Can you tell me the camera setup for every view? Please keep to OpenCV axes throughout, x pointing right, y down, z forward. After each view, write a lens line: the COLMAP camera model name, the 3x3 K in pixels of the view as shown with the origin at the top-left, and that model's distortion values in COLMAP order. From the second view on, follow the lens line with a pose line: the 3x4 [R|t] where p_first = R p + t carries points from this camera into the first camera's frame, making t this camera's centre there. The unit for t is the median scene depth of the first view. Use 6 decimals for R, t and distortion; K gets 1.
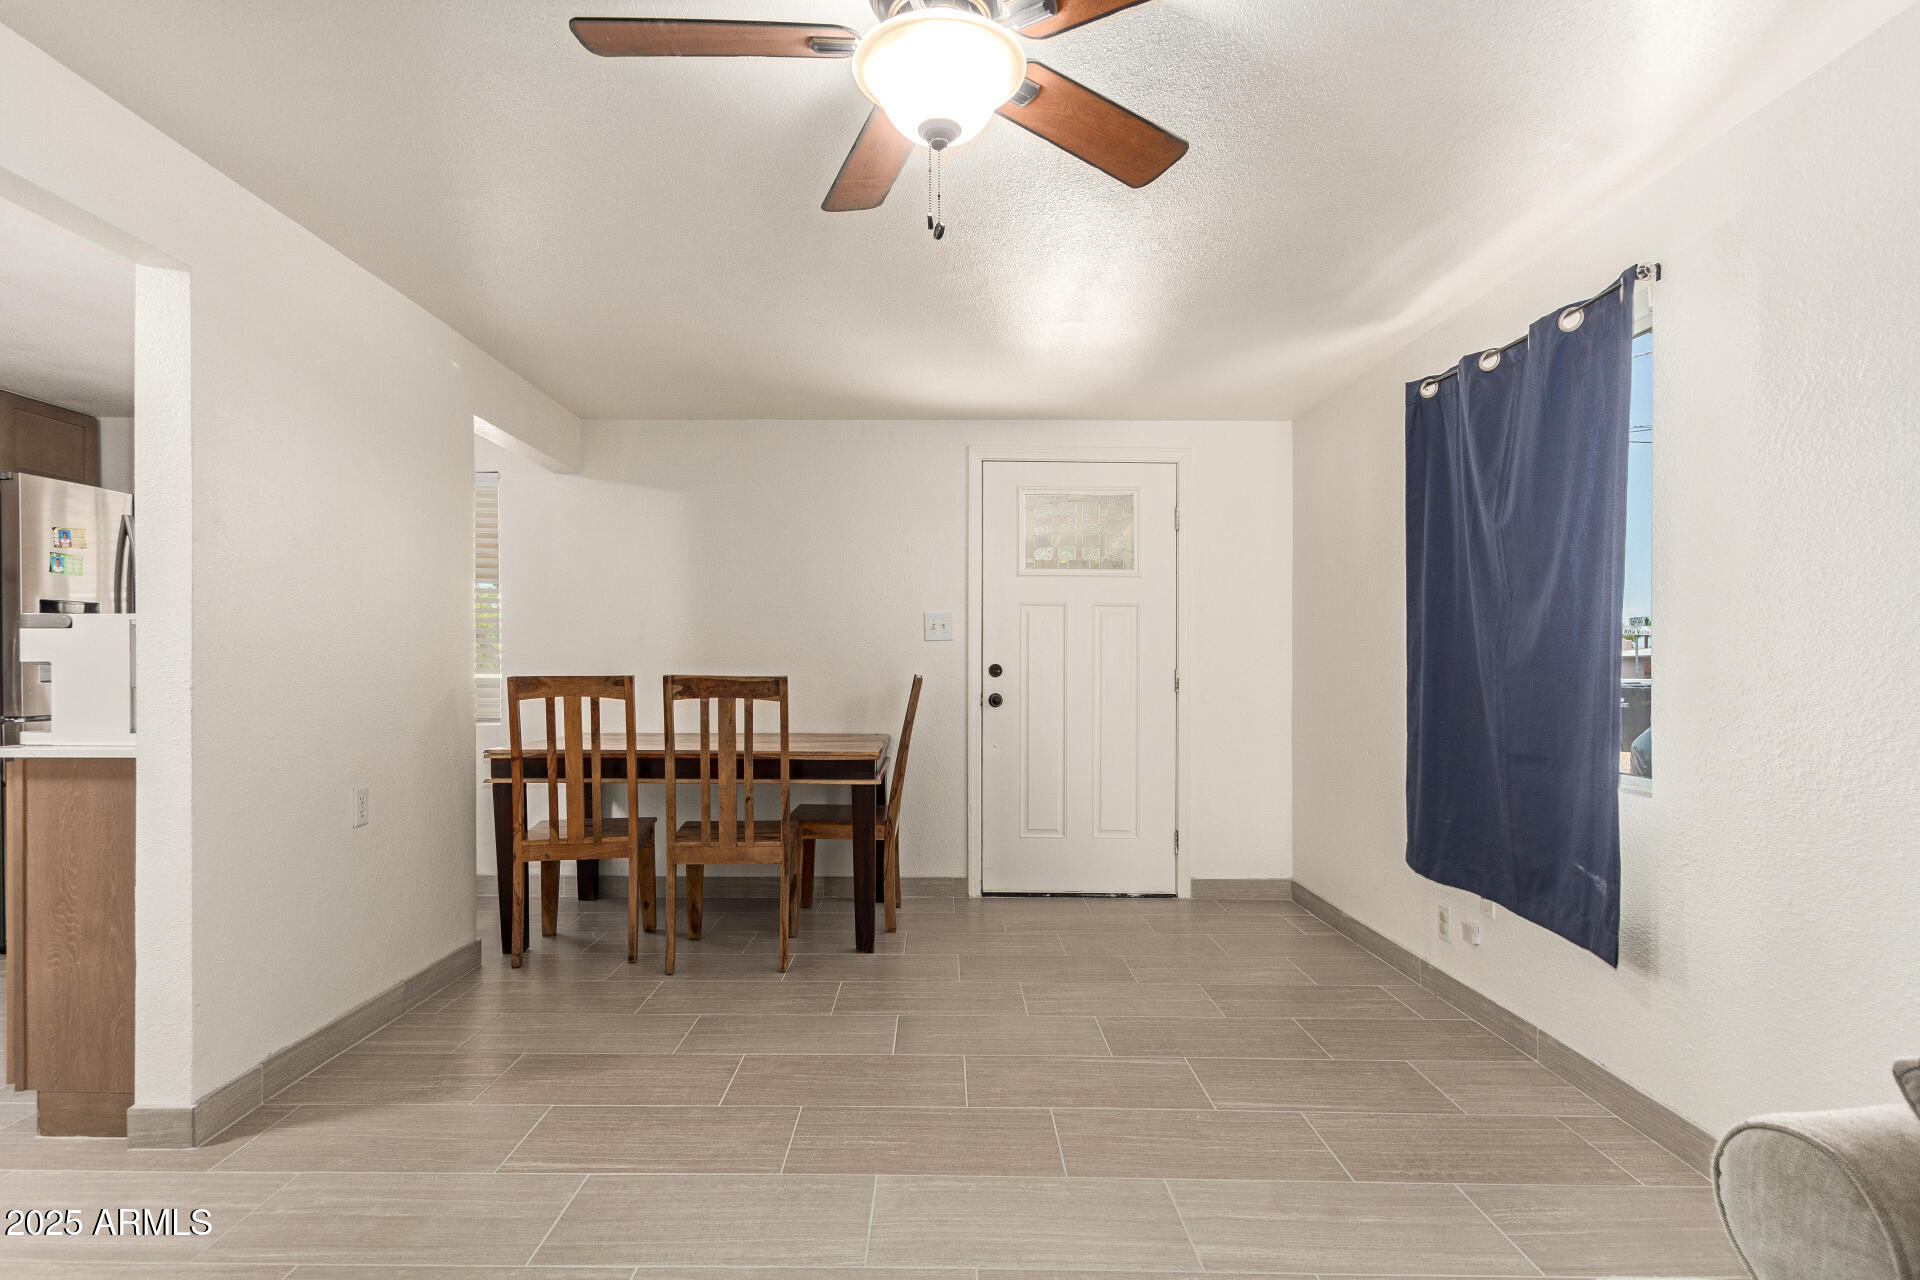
lens RADIAL K [[933.7, 0, 939.4], [0, 933.7, 655.7], [0, 0, 1]] dist [0.020650, -0.010894]
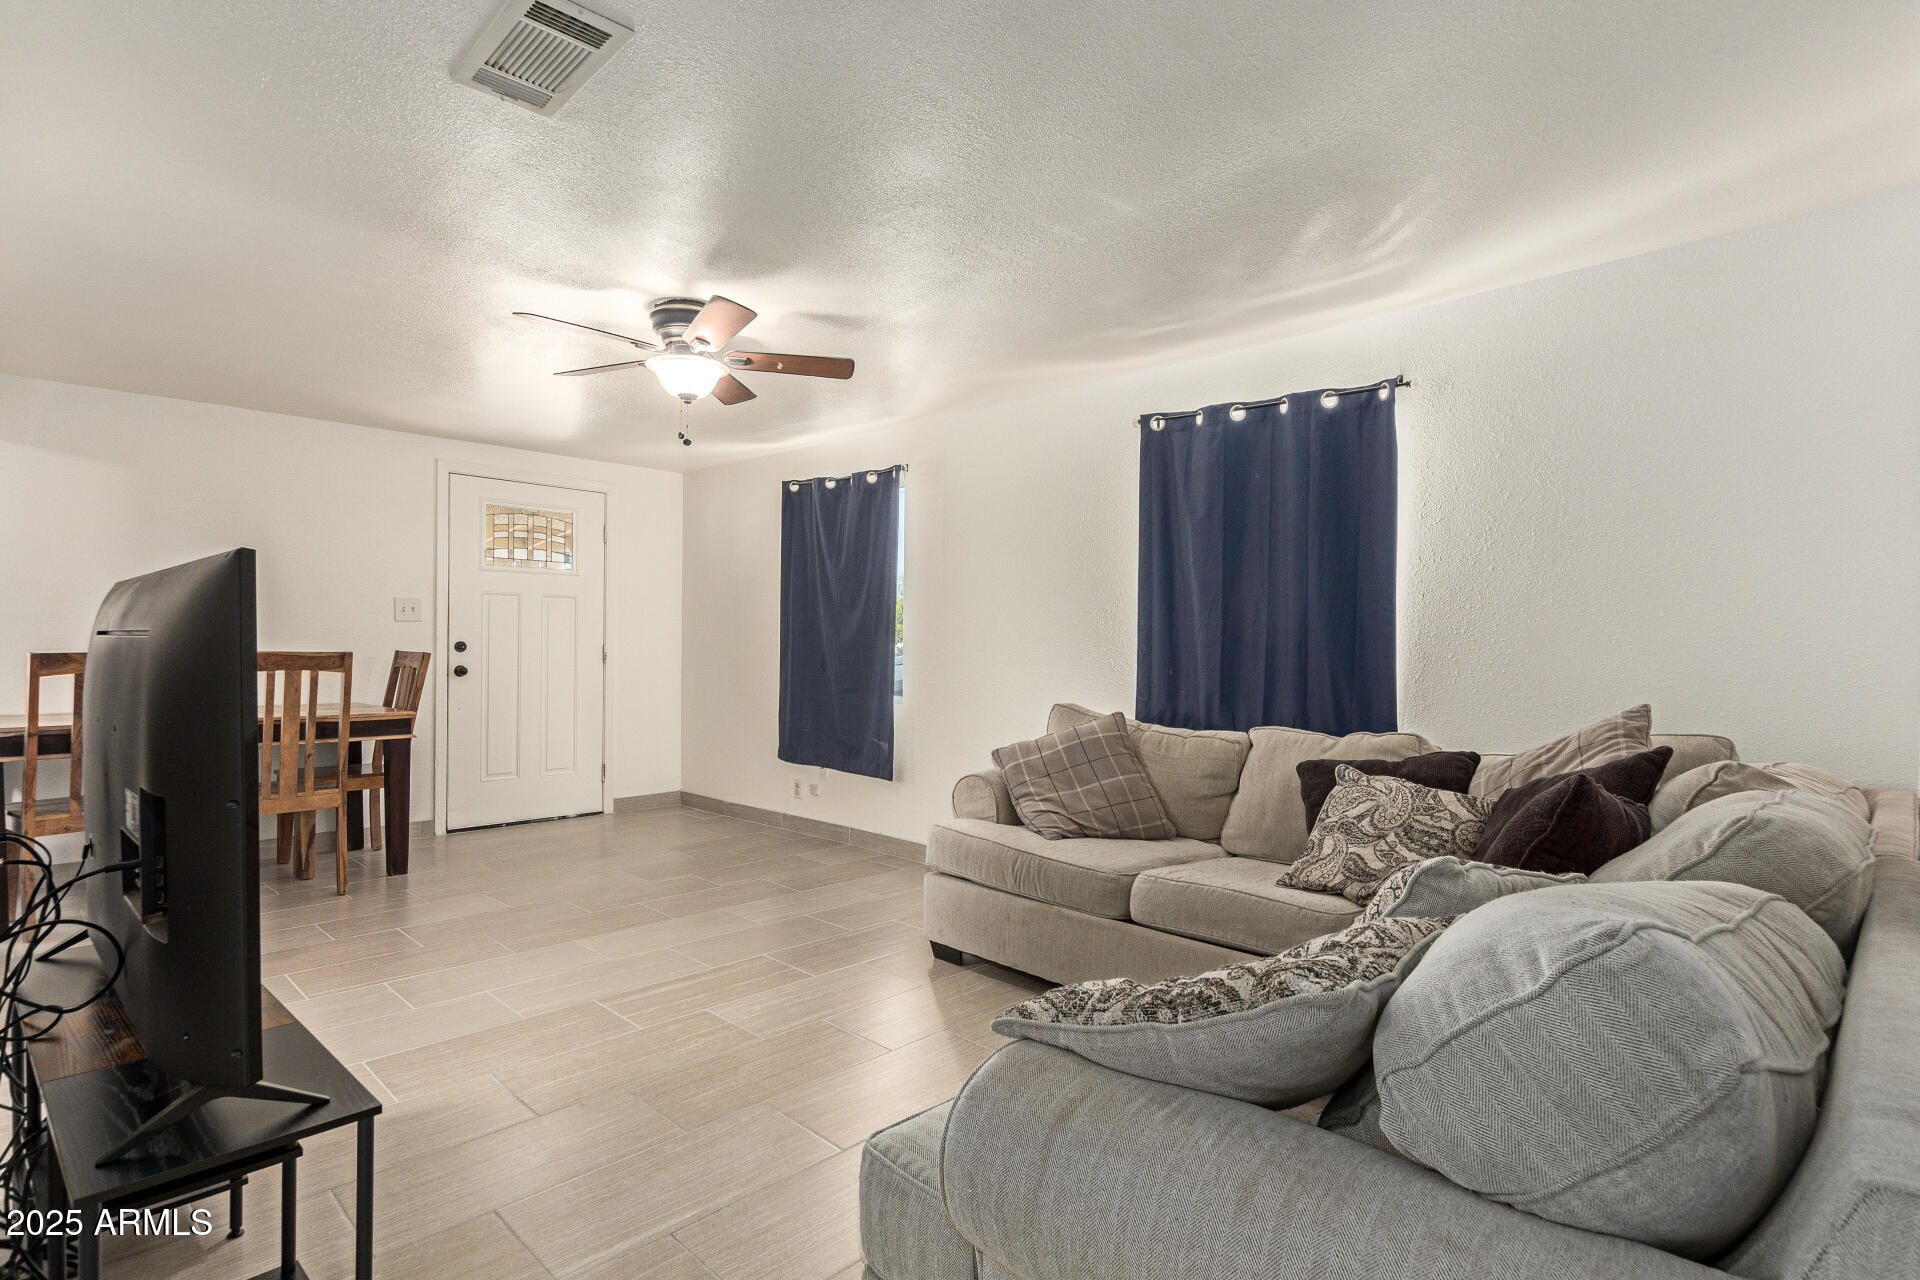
lens RADIAL K [[957.9, 0, 959.3], [0, 957.9, 654.6], [0, 0, 1]] dist [0.018686, 0.000609]
pose [[0.692110, -0.007496, 0.721753, -0.617447], [-0.011599, 0.999701, 0.021505, -0.012477], [-0.721699, -0.023255, 0.691816, -0.520084]]
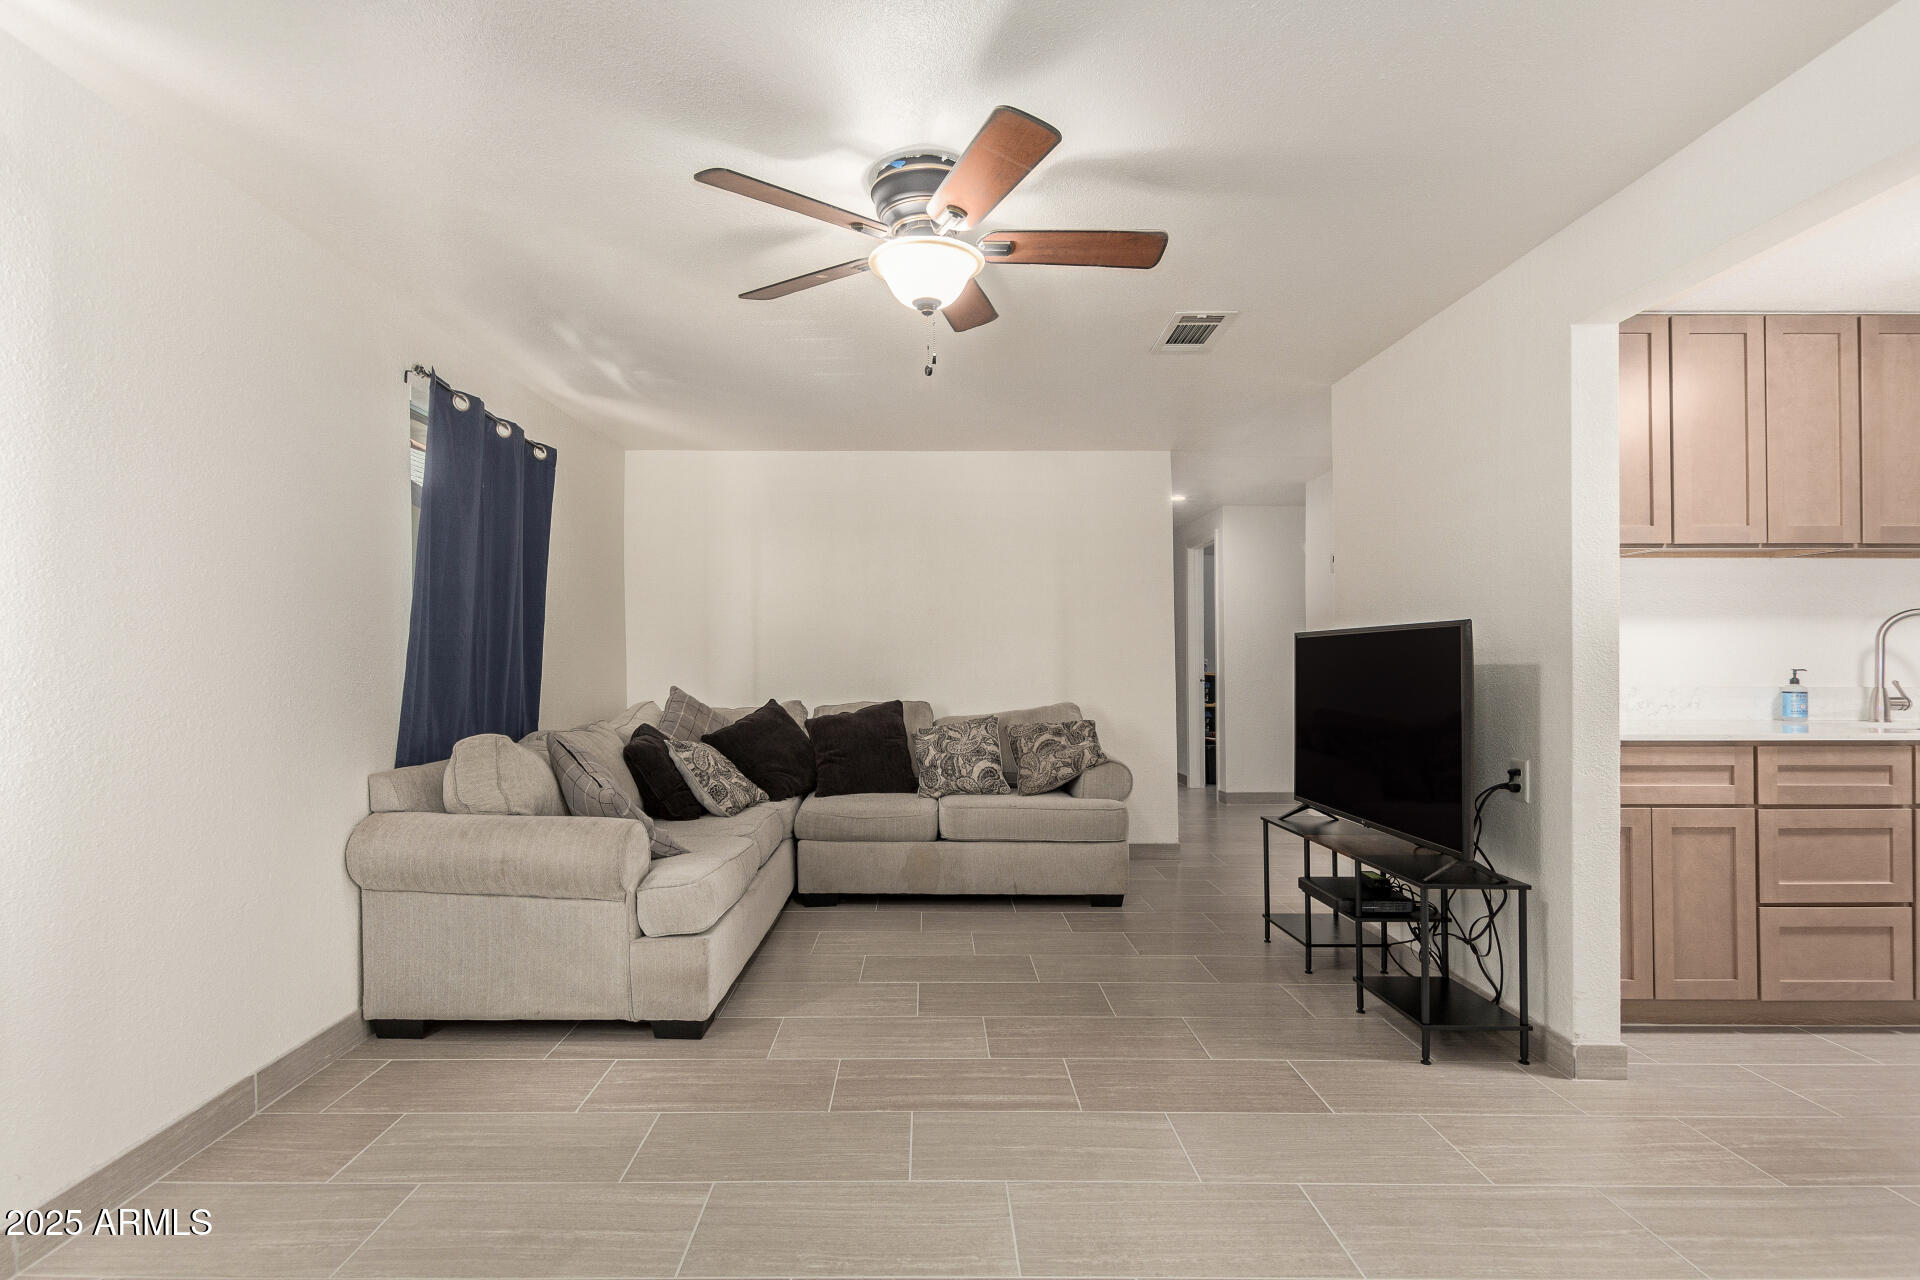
lens RADIAL K [[933.7, 0, 939.4], [0, 933.7, 655.7], [0, 0, 1]] dist [0.020650, -0.010894]
pose [[-0.999839, -0.008837, -0.015597, 0.016467], [-0.008621, 0.999866, -0.013885, 0.010954], [0.015718, -0.013749, -0.999782, 1.344636]]
